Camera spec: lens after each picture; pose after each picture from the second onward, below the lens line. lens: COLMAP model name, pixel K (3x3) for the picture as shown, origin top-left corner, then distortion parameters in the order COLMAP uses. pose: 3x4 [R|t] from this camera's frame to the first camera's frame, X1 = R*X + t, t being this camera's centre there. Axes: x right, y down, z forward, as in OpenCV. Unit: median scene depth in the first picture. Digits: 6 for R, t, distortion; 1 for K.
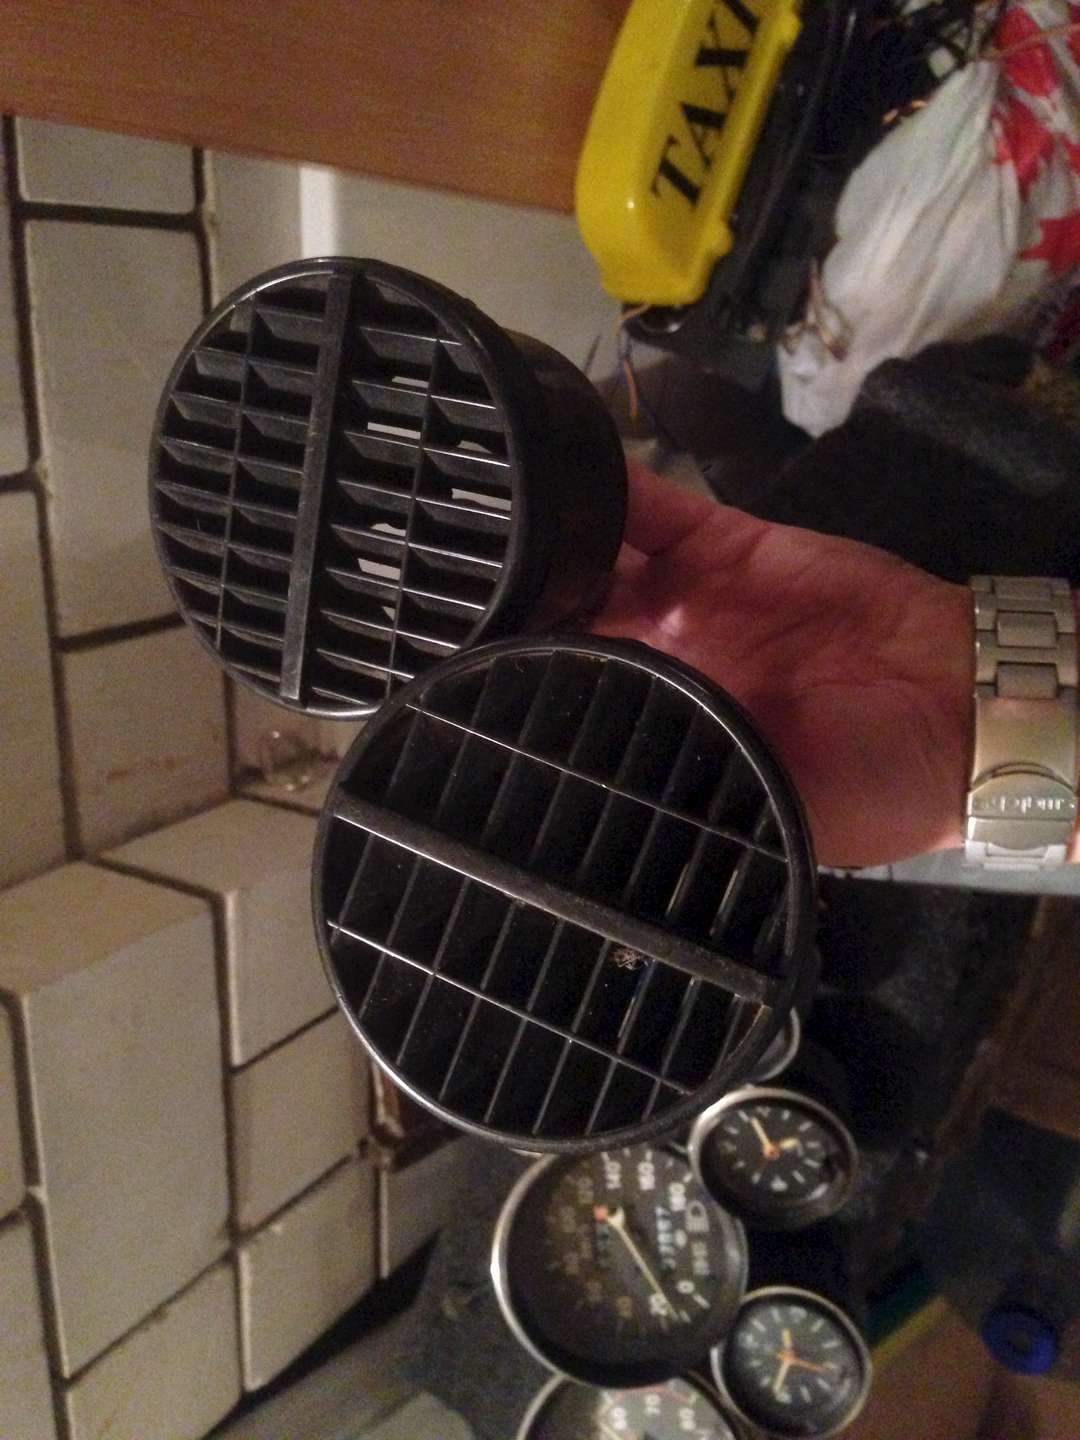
lens RADIAL K [[1389.3, 0, 540.0], [0, 1389.3, 718.9], [0, 0, 1]] dist [0.149850, -0.289292]
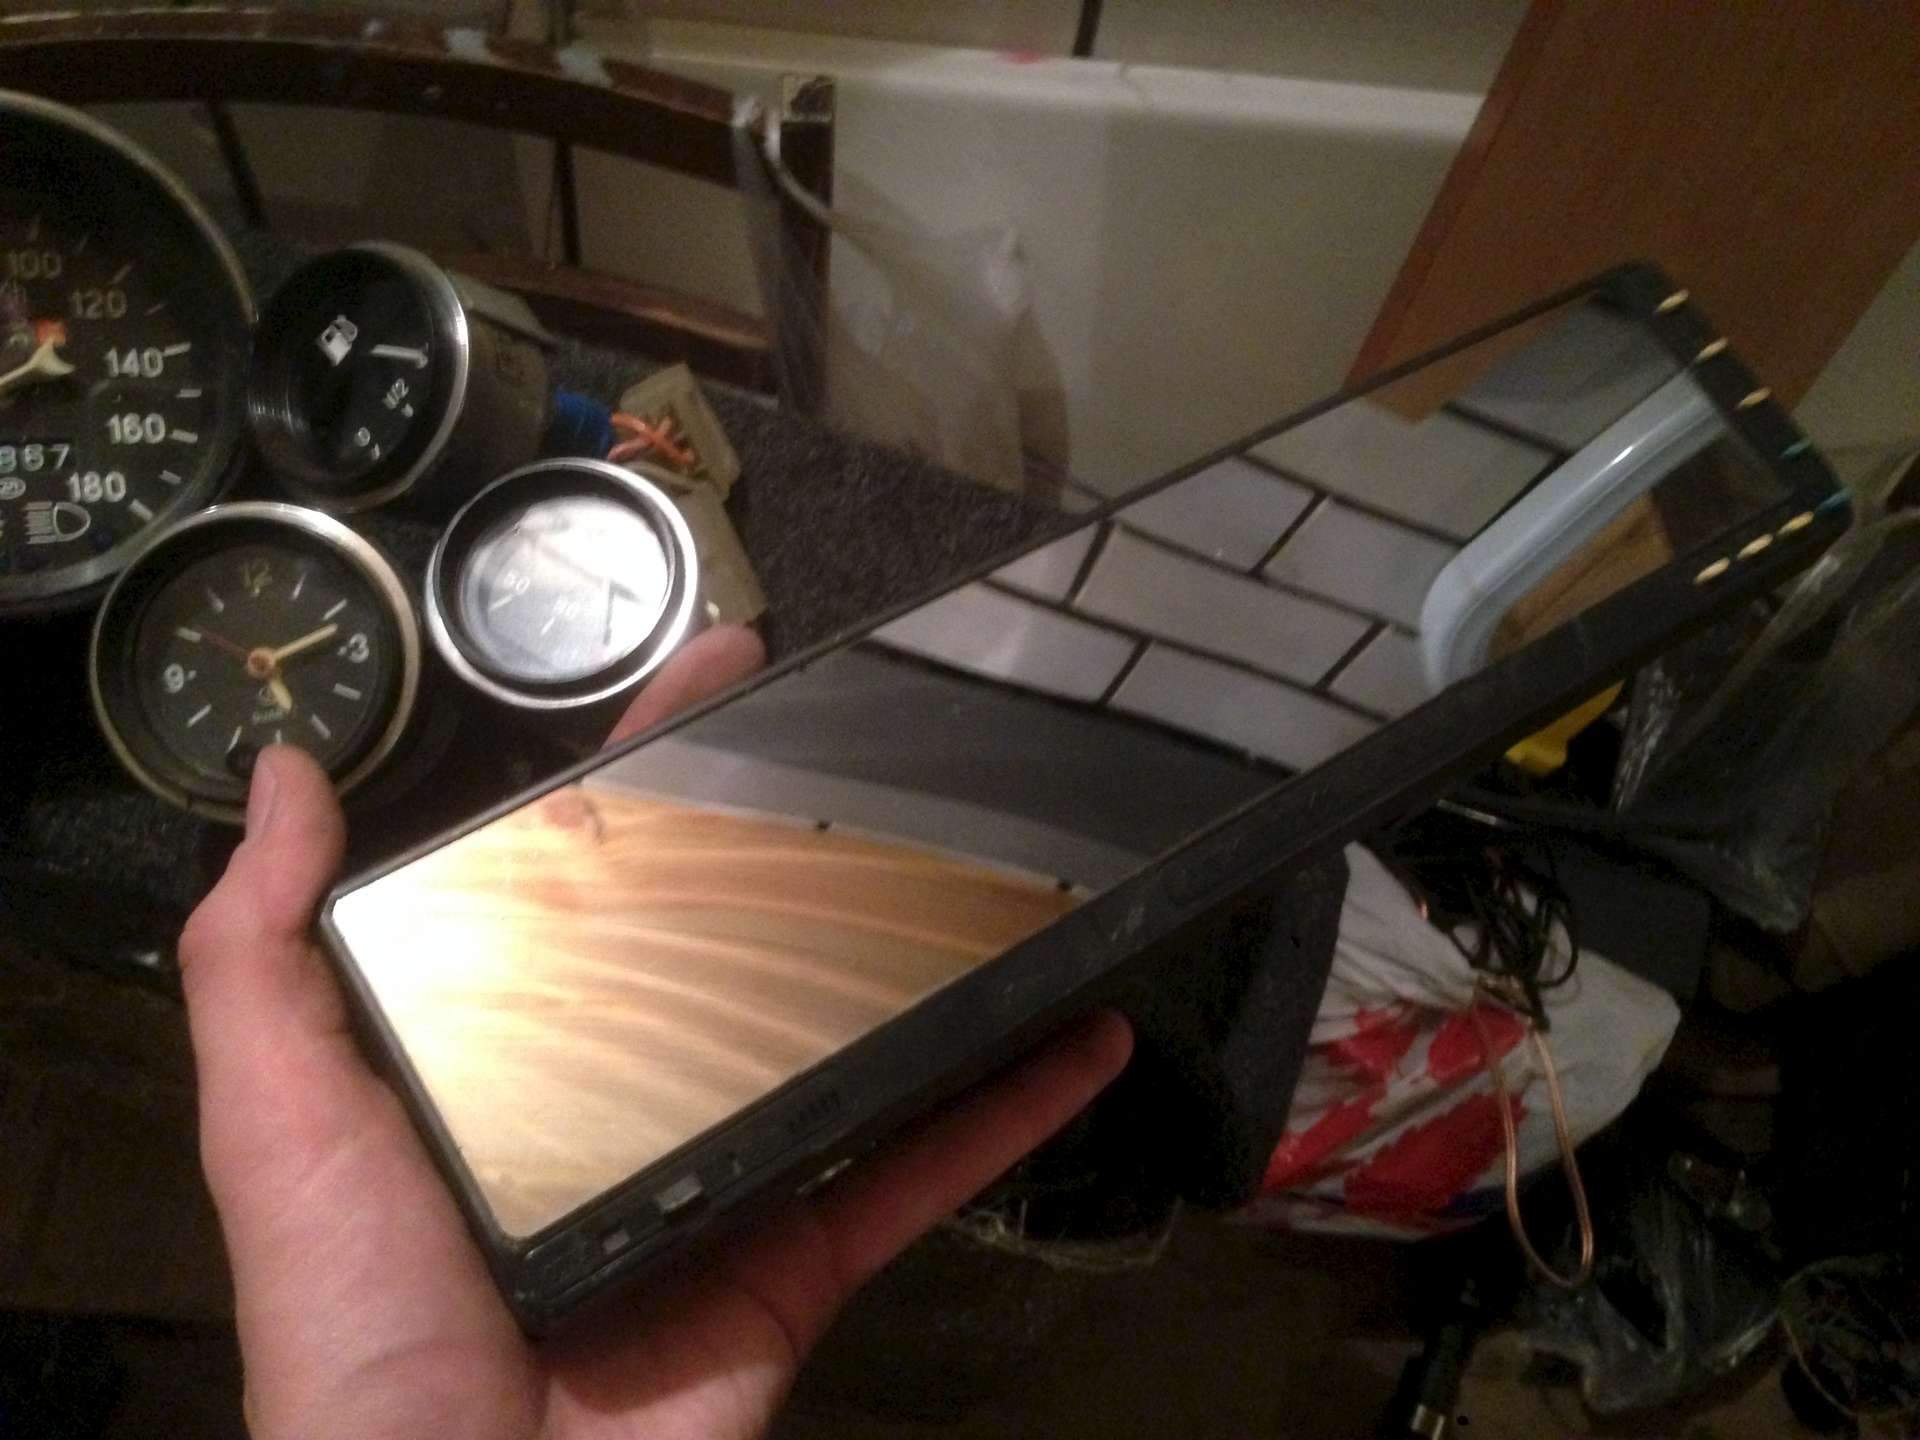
lens RADIAL K [[1811.2, 0, 961.5], [0, 1811.2, 719.2], [0, 0, 1]] dist [0.157825, -0.265976]
pose [[-0.048136, 0.992022, 0.116510, 0.079207], [-0.932428, -0.002806, -0.361344, 0.261681], [-0.358134, -0.126031, 0.925125, 0.240686]]
